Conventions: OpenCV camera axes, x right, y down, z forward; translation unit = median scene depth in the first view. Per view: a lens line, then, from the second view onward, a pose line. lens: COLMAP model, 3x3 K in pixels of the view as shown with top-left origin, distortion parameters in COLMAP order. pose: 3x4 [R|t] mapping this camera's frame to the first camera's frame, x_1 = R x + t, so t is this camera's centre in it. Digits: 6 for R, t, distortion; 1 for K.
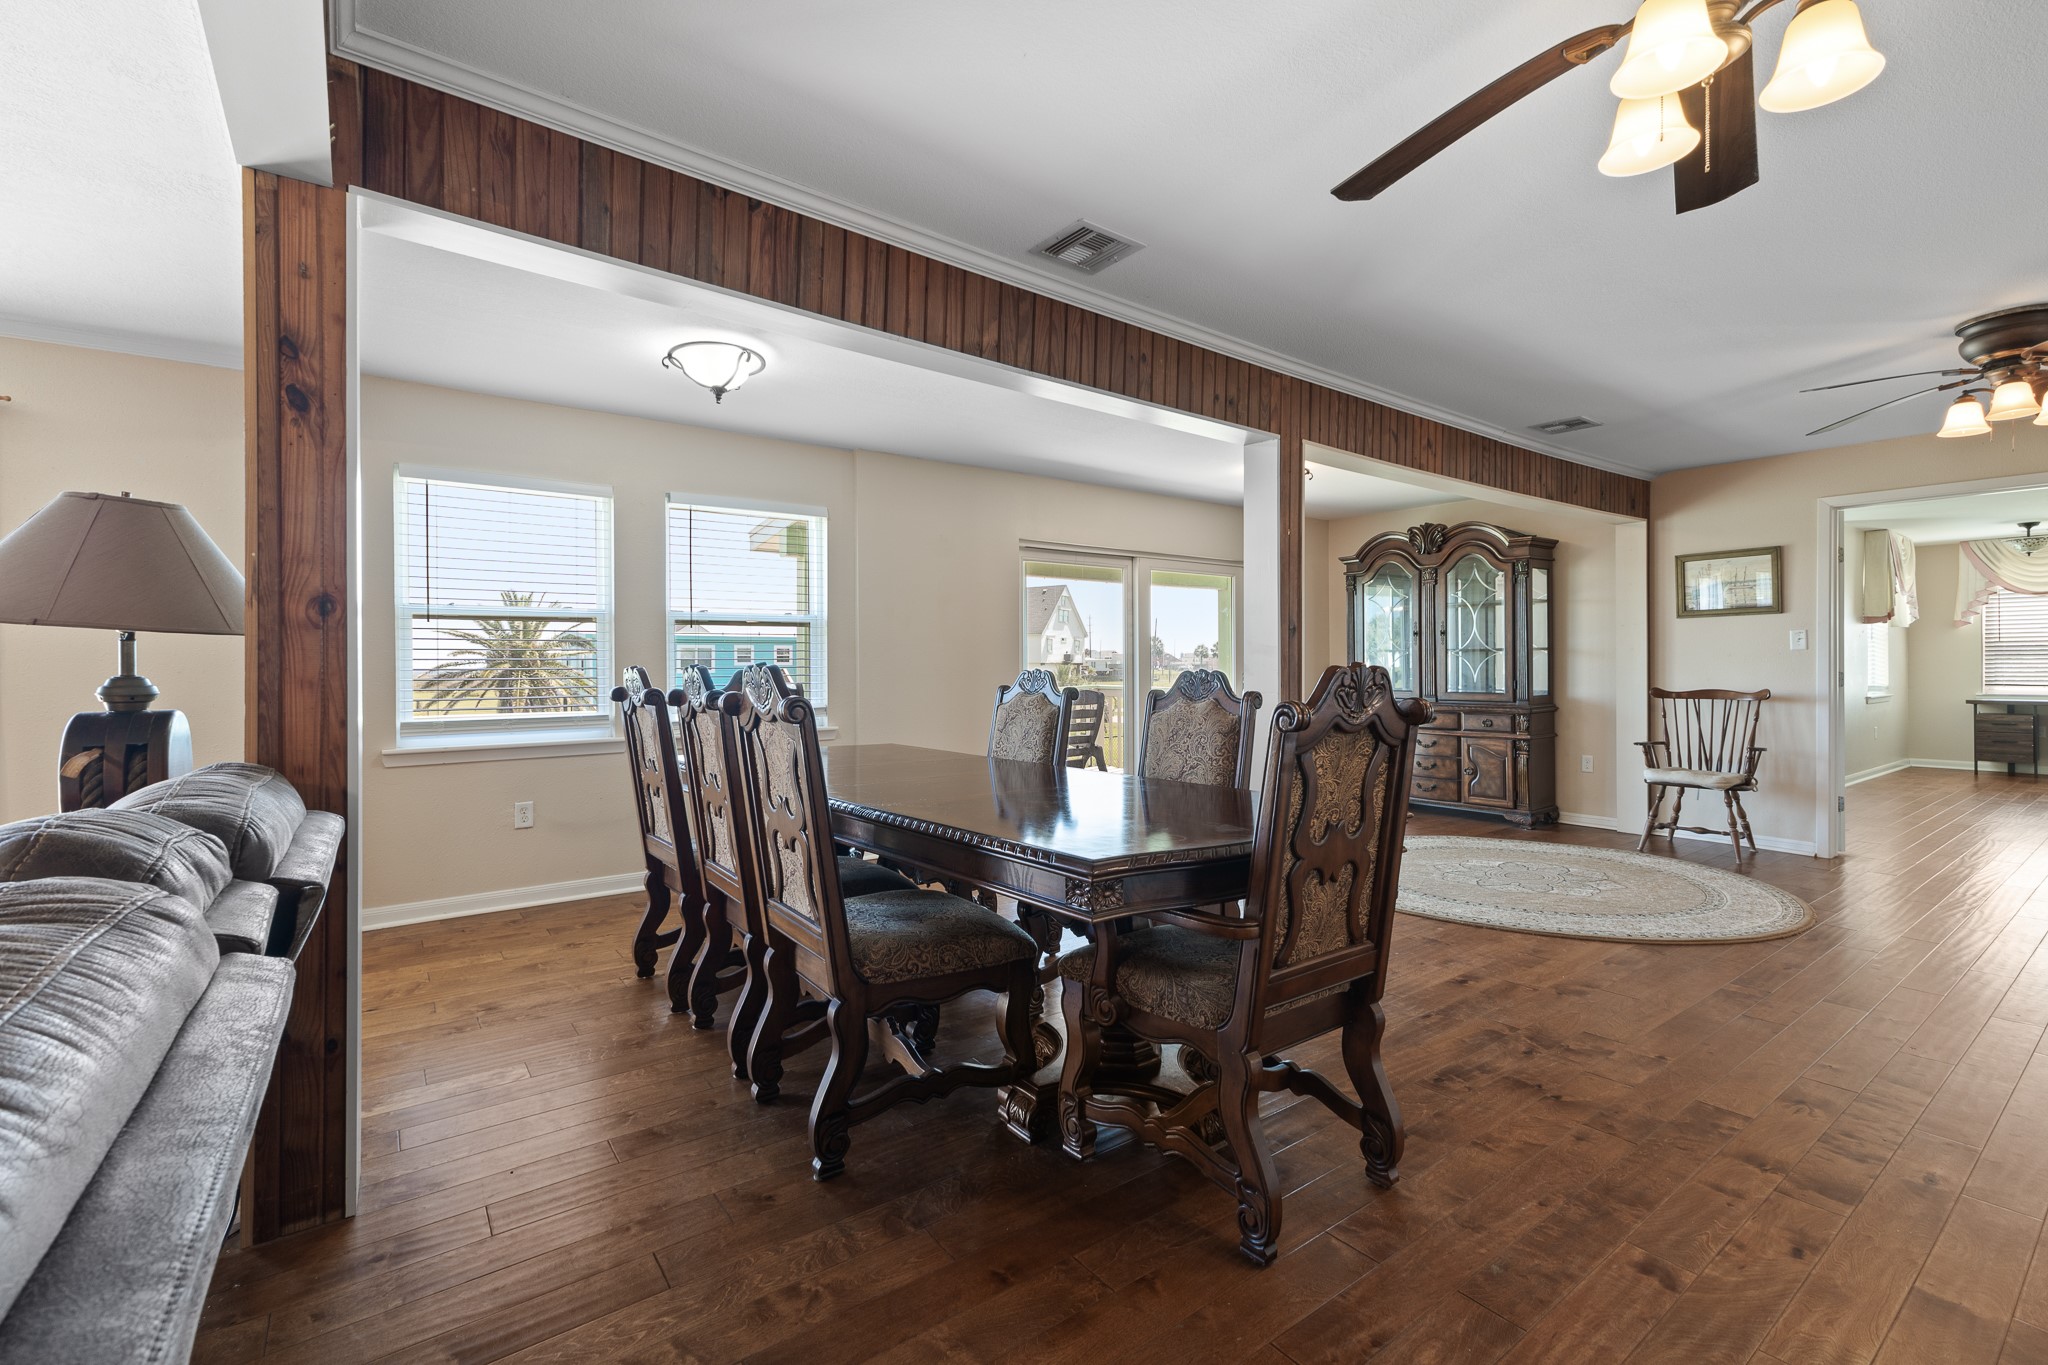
lens RADIAL K [[877.2, 0, 1033.8], [0, 877.2, 663.2], [0, 0, 1]] dist [0.010872, -0.002897]
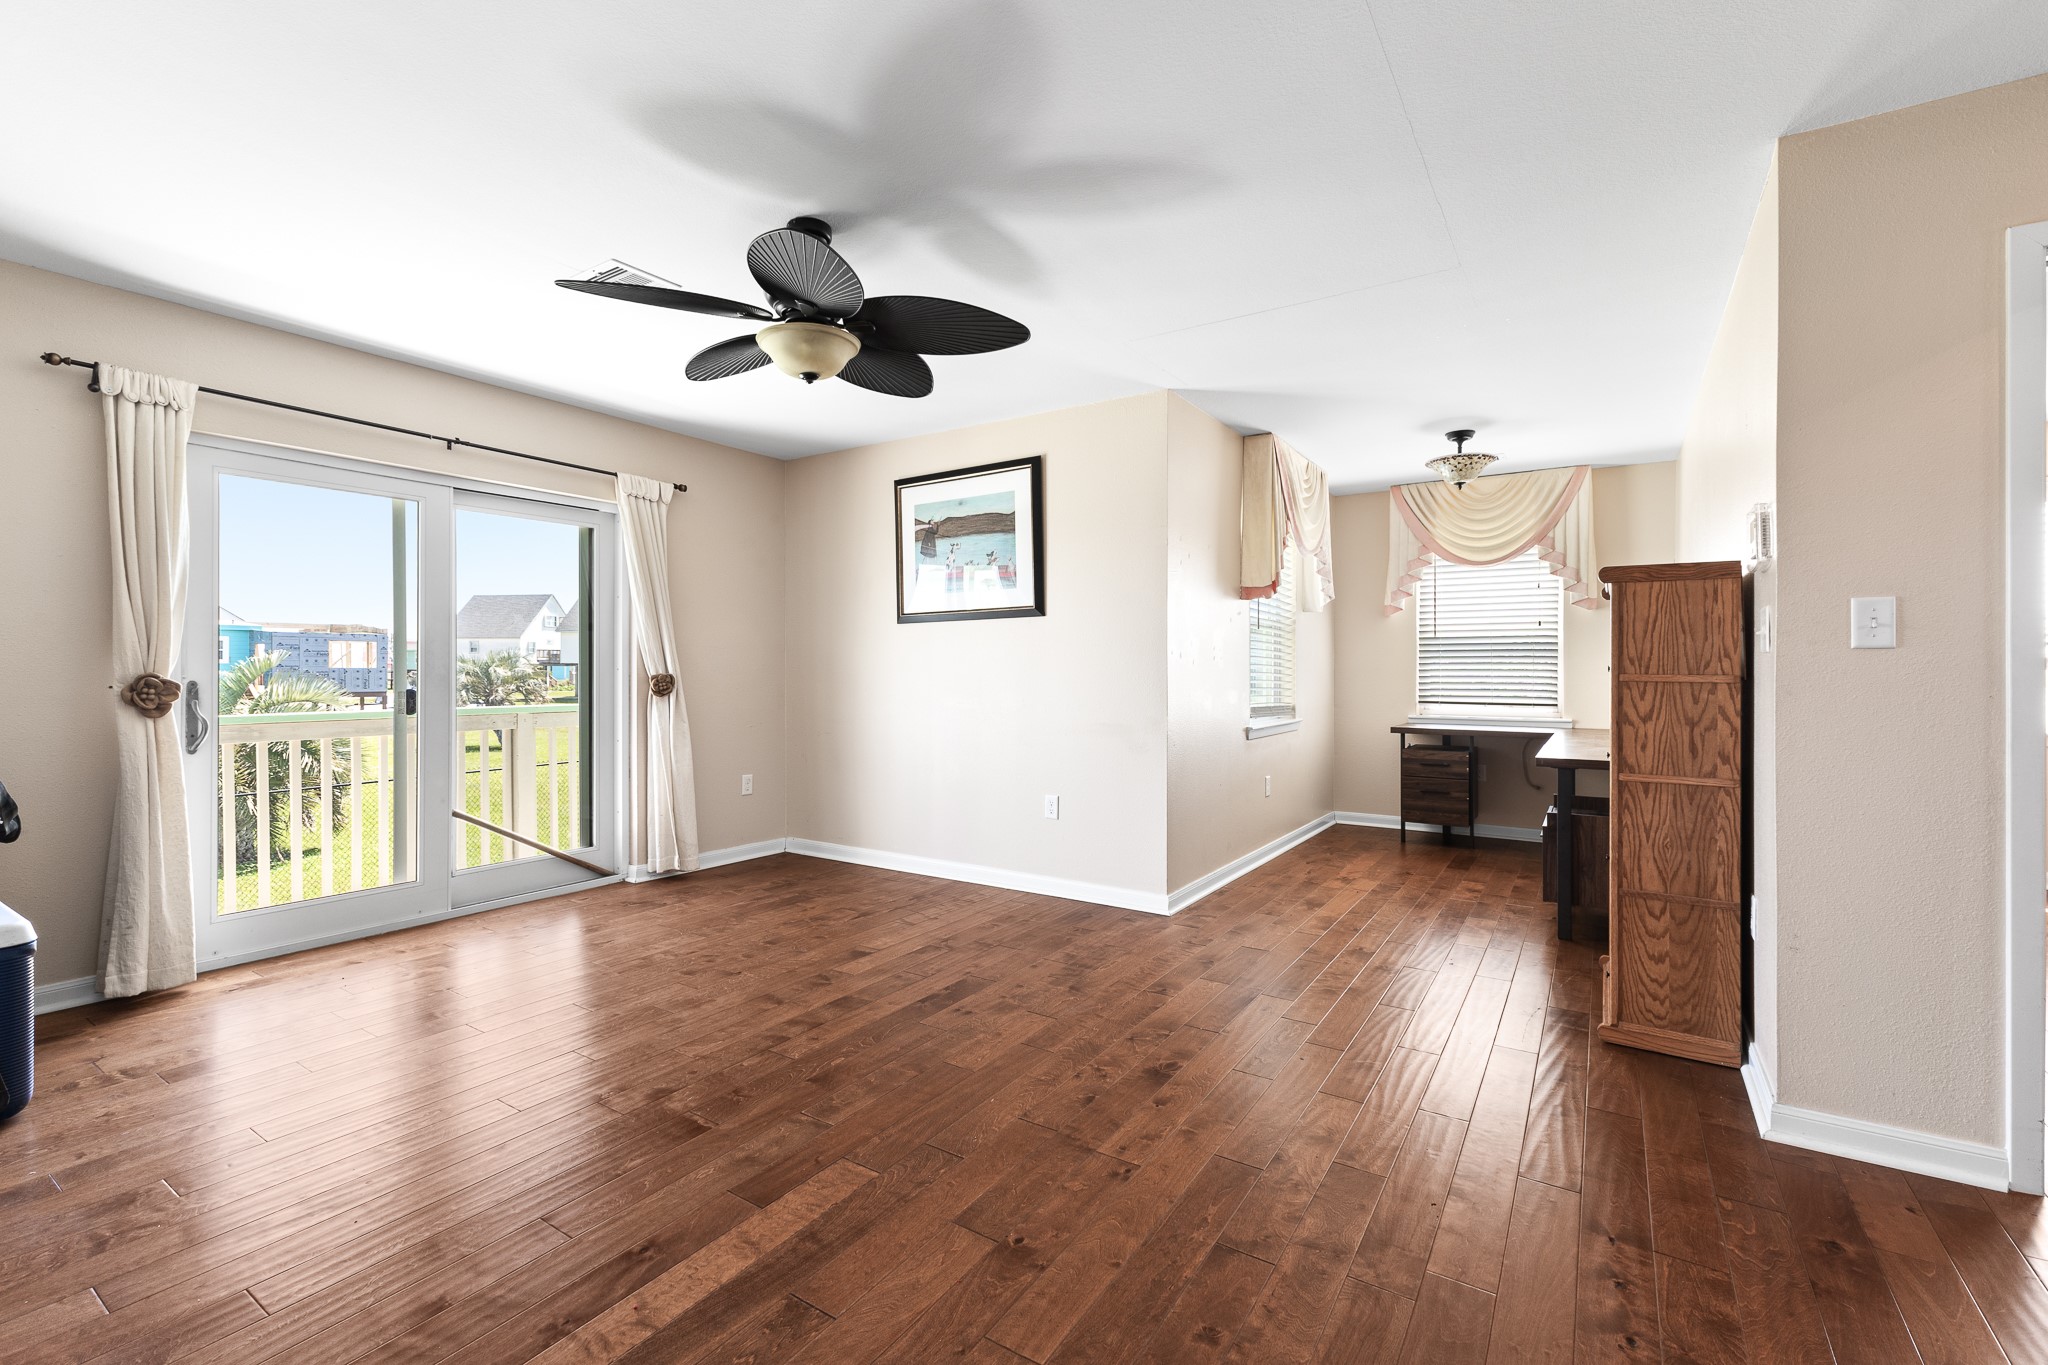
lens RADIAL K [[877.2, 0, 1027.2], [0, 877.2, 678.7], [0, 0, 1]] dist [0.010872, -0.002897]
pose [[0.937788, -0.007420, 0.347128, 0.584774], [0.004207, 0.999941, 0.010007, -0.000652], [-0.347182, -0.007924, 0.937764, 0.494754]]
